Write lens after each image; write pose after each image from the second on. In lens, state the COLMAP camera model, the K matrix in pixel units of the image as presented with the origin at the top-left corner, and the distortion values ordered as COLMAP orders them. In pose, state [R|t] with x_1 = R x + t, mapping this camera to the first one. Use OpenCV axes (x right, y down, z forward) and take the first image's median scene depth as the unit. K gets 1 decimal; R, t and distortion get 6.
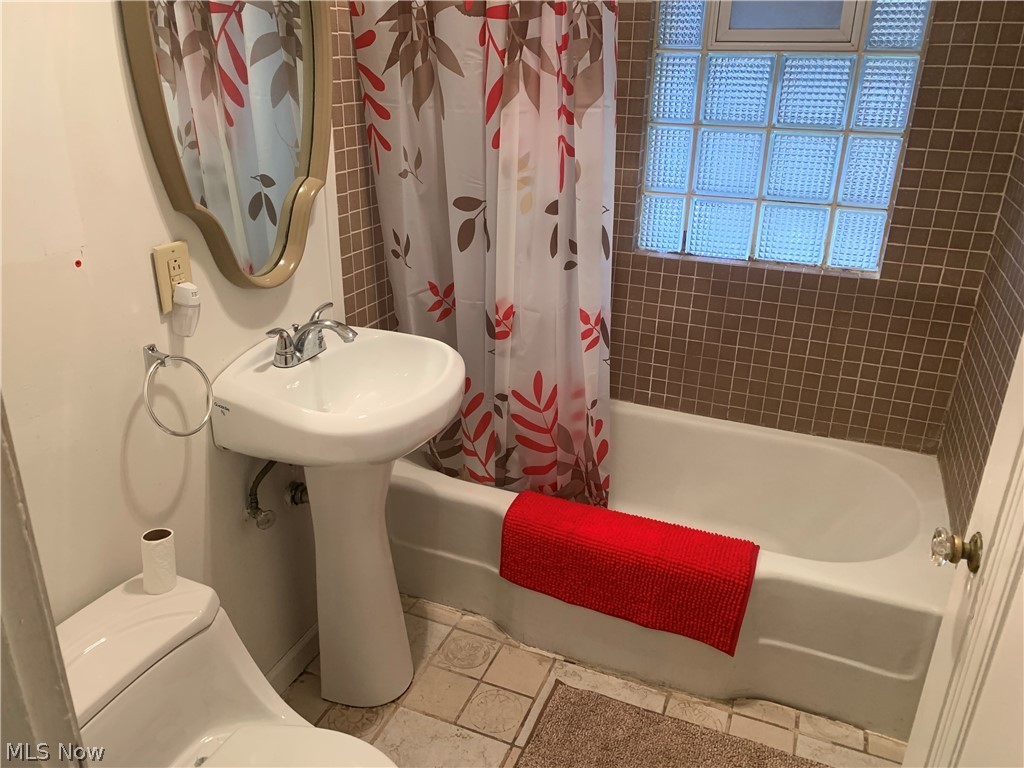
lens RADIAL K [[772.9, 0, 512.0], [0, 772.9, 384.0], [0, 0, 1]] dist [0.032601, -0.033499]
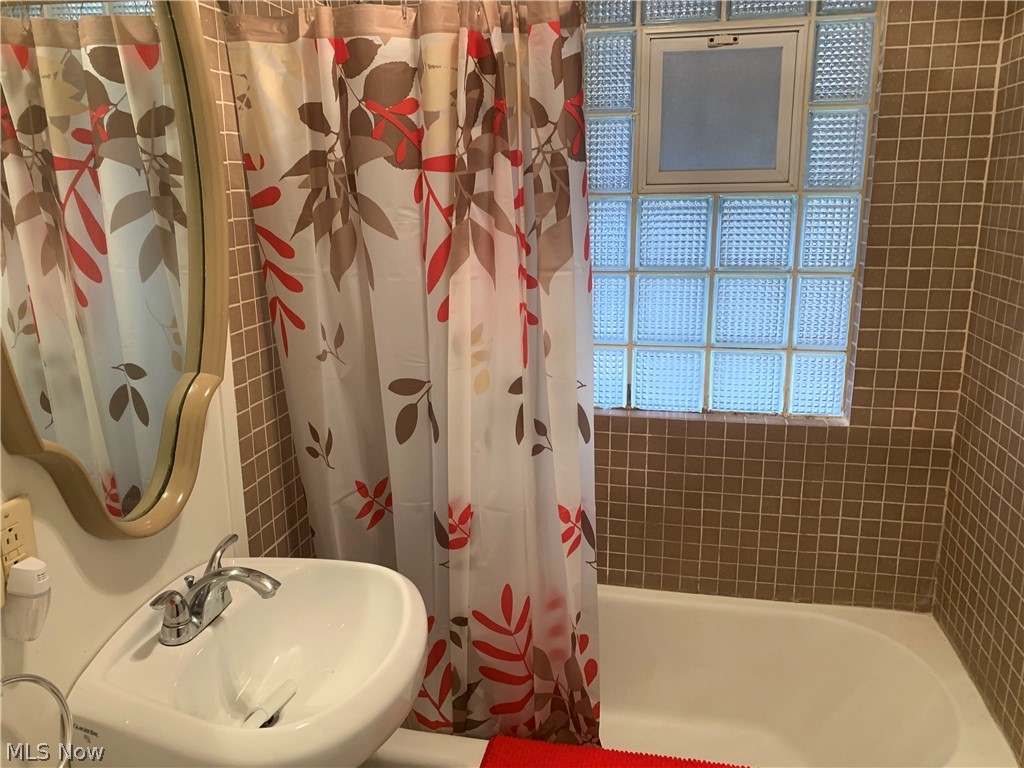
lens RADIAL K [[776.1, 0, 506.3], [0, 776.1, 378.2], [0, 0, 1]] dist [0.048964, -0.067605]
pose [[0.982161, -0.070133, 0.174475, -0.089032], [0.097049, 0.983779, -0.150864, -0.102627], [-0.161065, 0.165106, 0.973036, 0.184713]]
